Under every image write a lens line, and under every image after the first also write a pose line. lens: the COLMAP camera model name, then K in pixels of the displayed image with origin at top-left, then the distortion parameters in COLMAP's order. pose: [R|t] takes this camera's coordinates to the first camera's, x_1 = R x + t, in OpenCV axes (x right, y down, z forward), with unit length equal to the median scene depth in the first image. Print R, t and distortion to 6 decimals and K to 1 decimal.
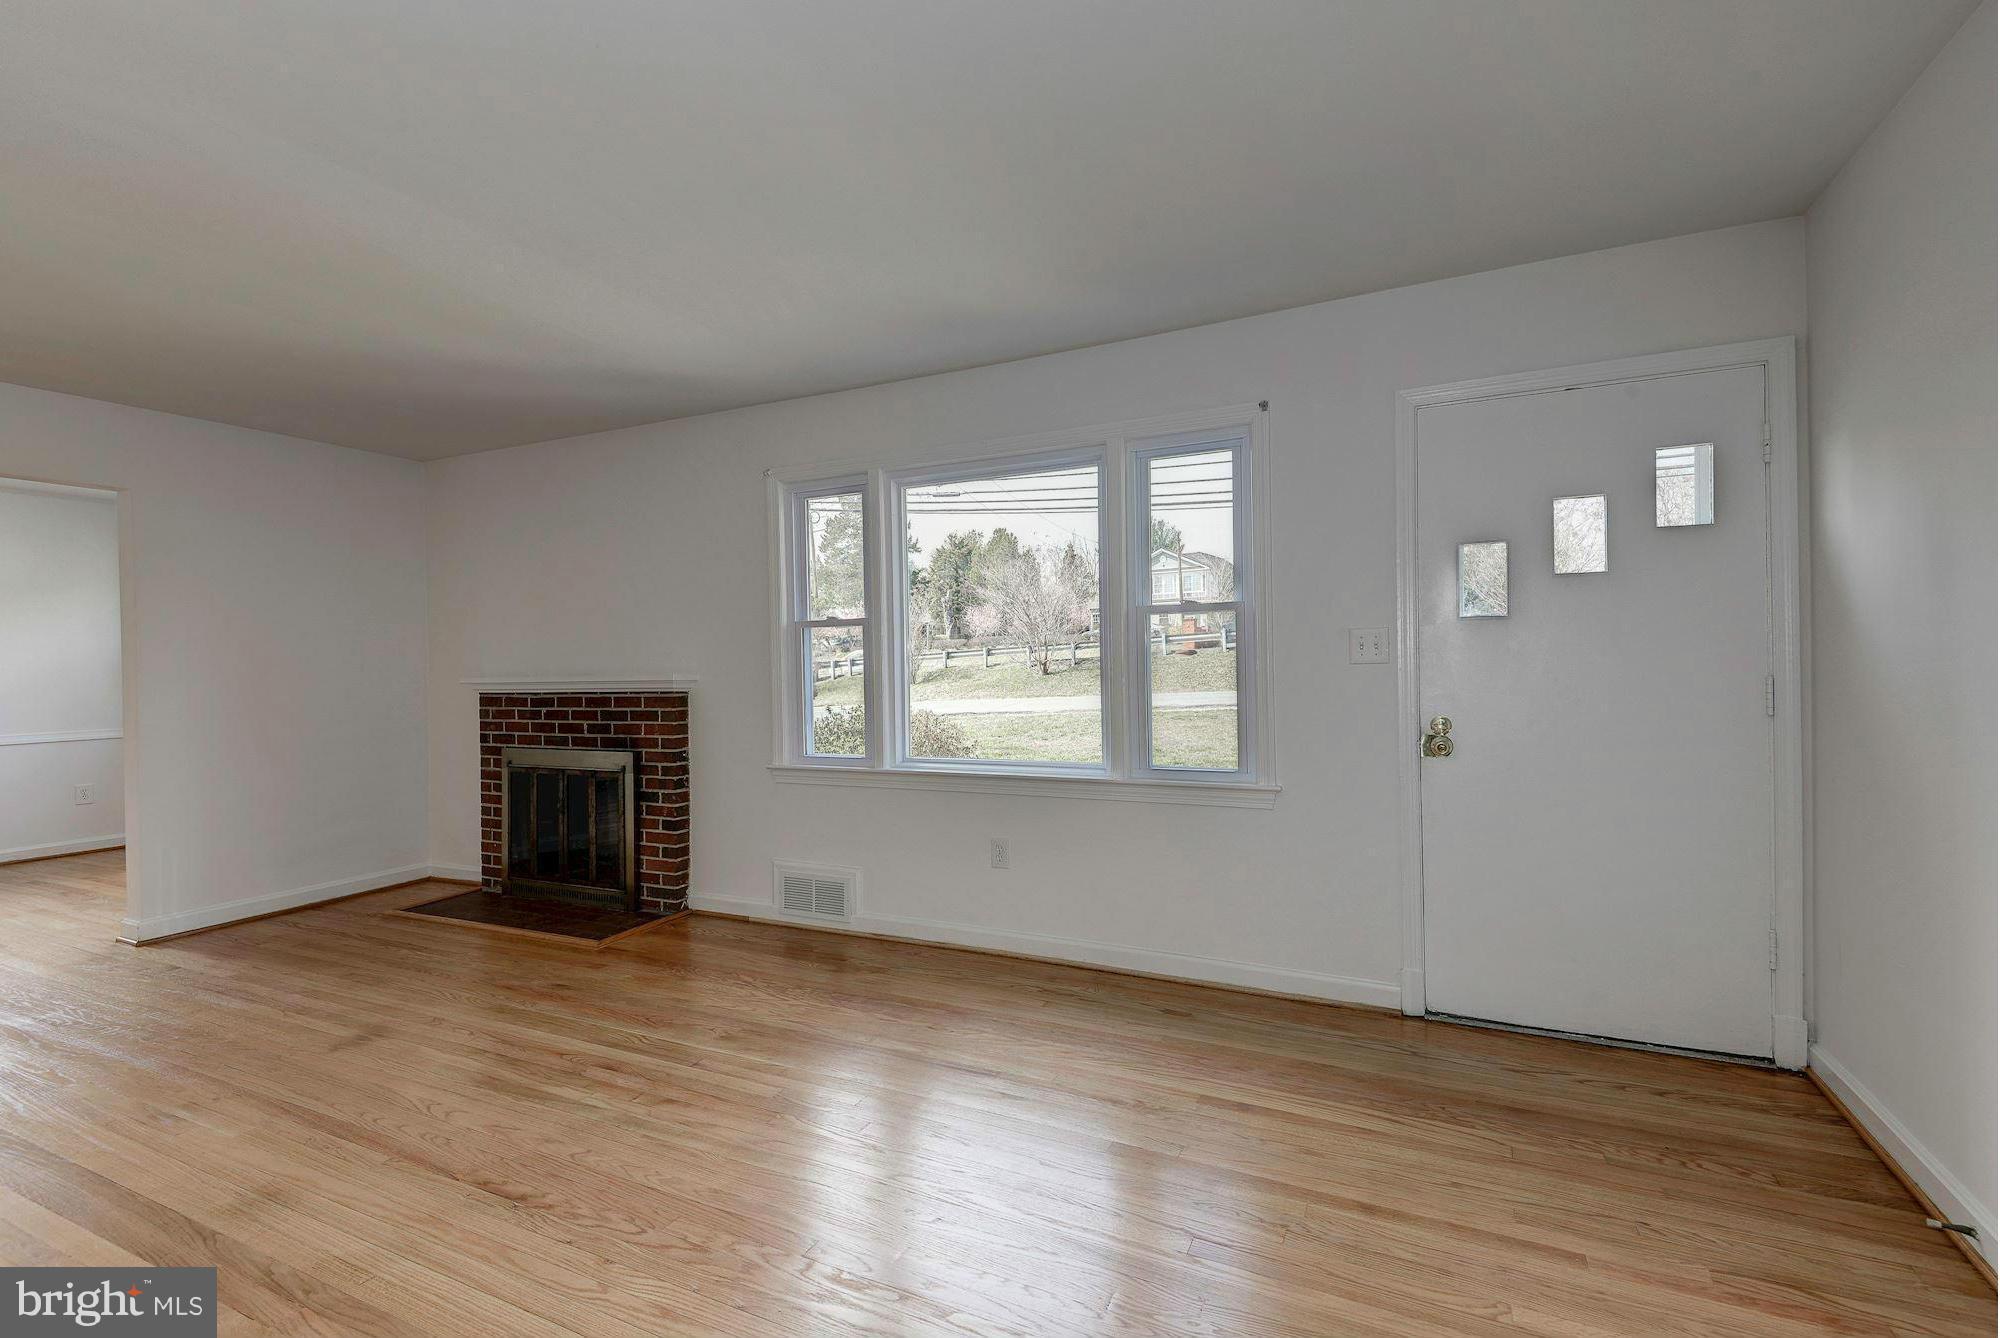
lens RADIAL K [[906.3, 0, 978.5], [0, 906.3, 657.4], [0, 0, 1]] dist [0.012704, -0.000010]
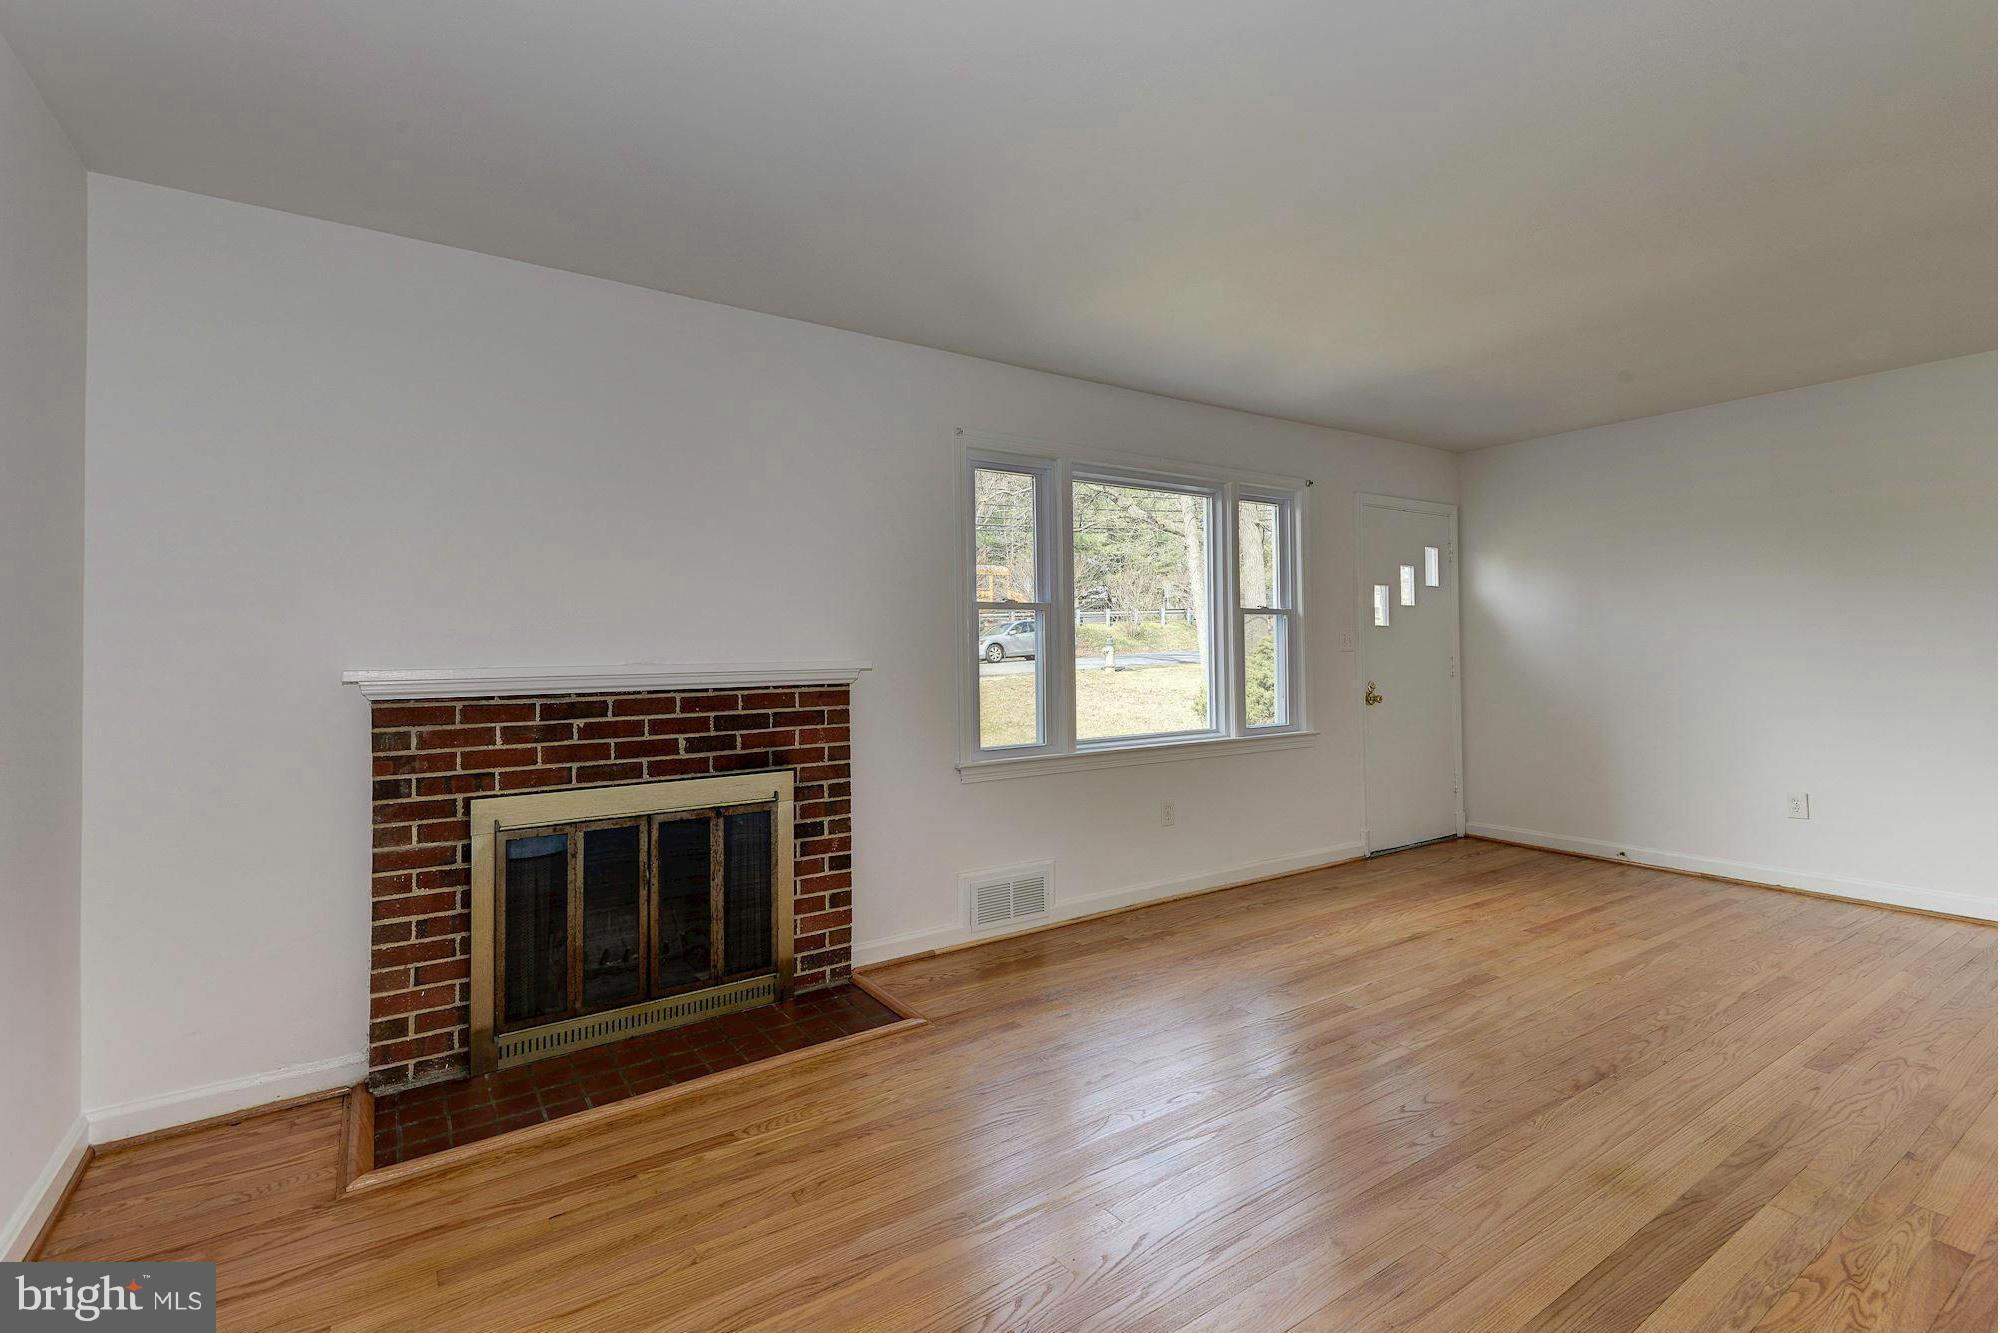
lens RADIAL K [[906.3, 0, 978.5], [0, 906.3, 654.9], [0, 0, 1]] dist [0.012704, -0.000010]
pose [[0.499465, 0.014487, 0.866213, -0.917076], [0.004690, 0.999800, -0.019426, 0.028541], [-0.866321, 0.013766, 0.499298, 0.516865]]
